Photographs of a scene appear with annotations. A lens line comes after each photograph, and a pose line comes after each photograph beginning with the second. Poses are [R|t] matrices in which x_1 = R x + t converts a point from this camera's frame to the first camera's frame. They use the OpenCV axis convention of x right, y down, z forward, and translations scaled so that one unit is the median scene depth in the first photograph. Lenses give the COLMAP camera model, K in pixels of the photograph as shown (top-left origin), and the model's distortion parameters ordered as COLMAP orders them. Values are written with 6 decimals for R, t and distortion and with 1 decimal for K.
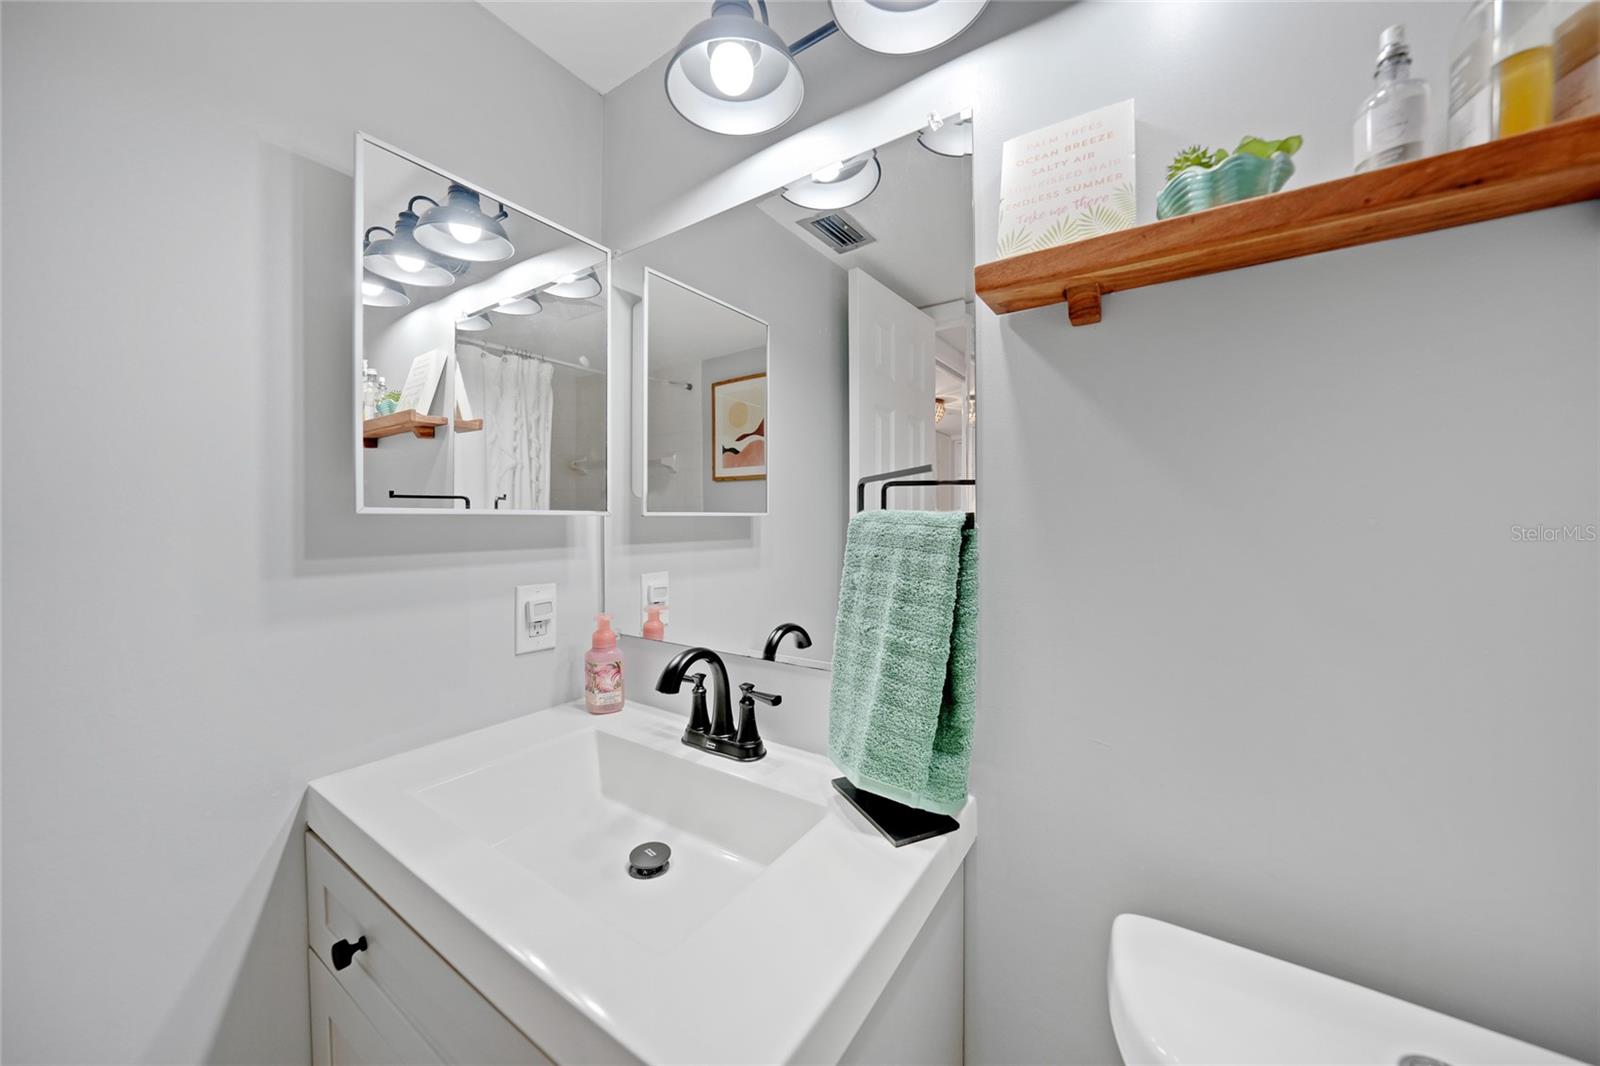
lens RADIAL K [[554.6, 0, 802.5], [0, 554.6, 531.8], [0, 0, 1]] dist [-0.028338, 0.006882]
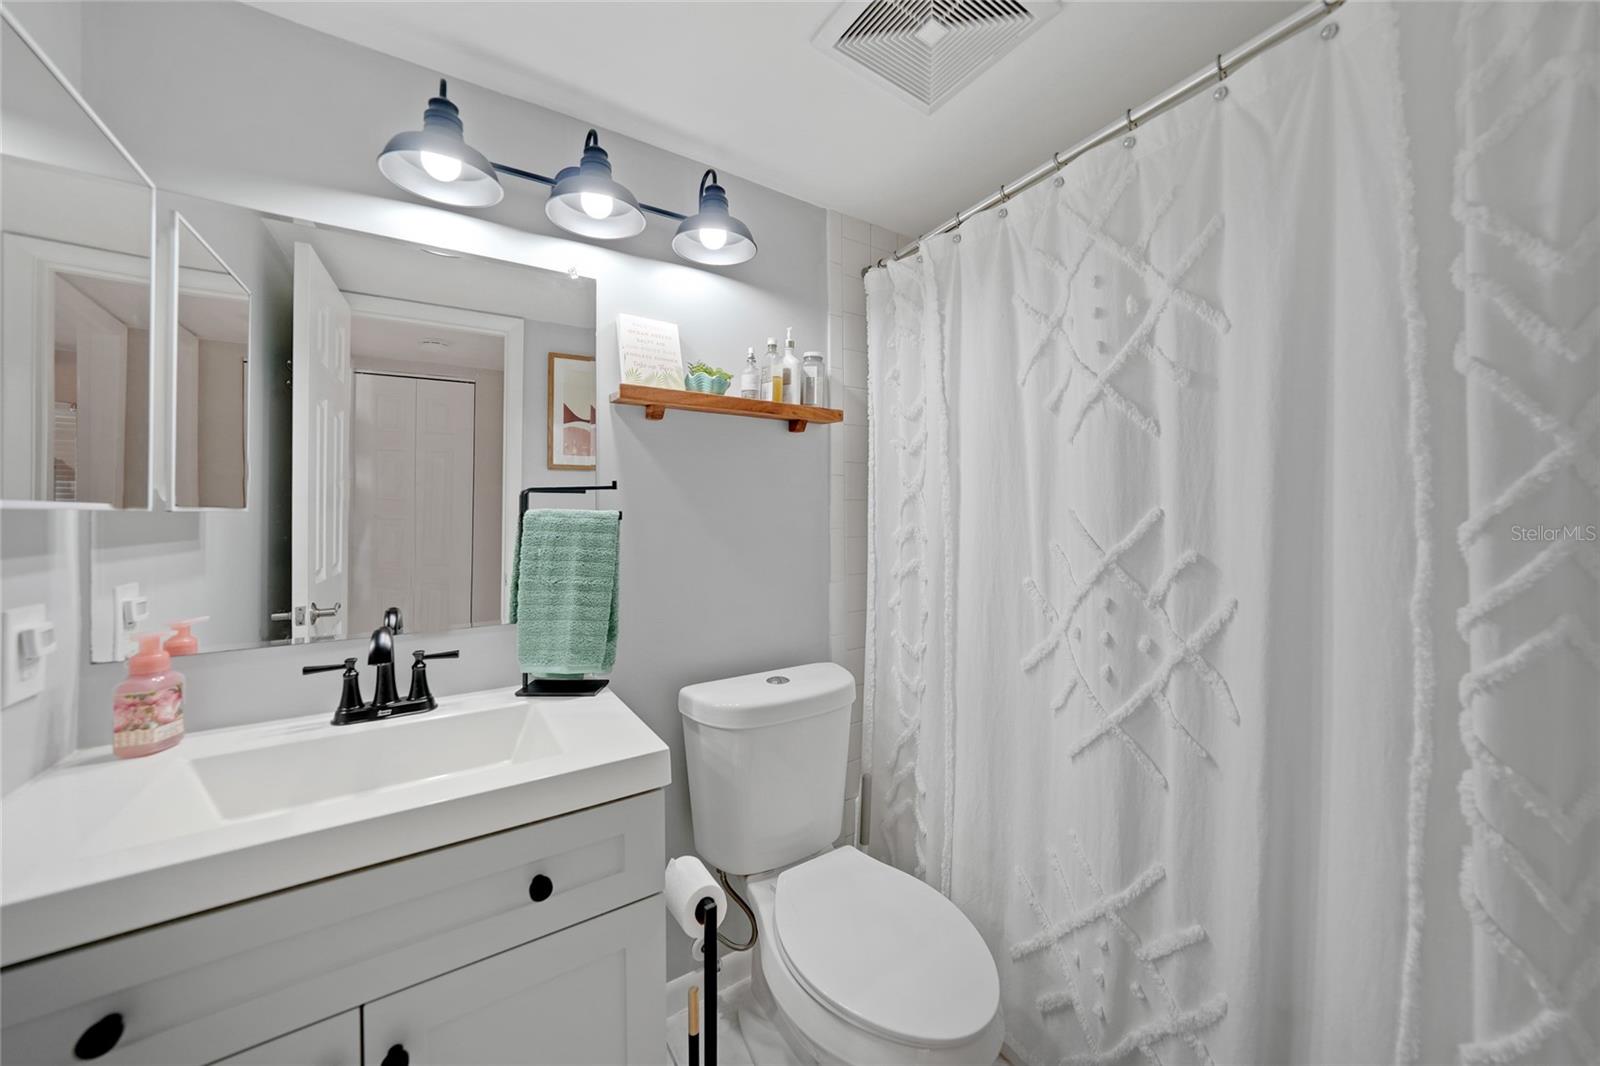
lens RADIAL K [[578.3, 0, 805.1], [0, 578.3, 540.2], [0, 0, 1]] dist [-0.000441, -0.000038]
pose [[0.401947, -0.042895, 0.914658, -0.902713], [0.022471, 0.999063, 0.036979, 0.004389], [-0.915387, 0.005689, 0.402534, -0.282331]]
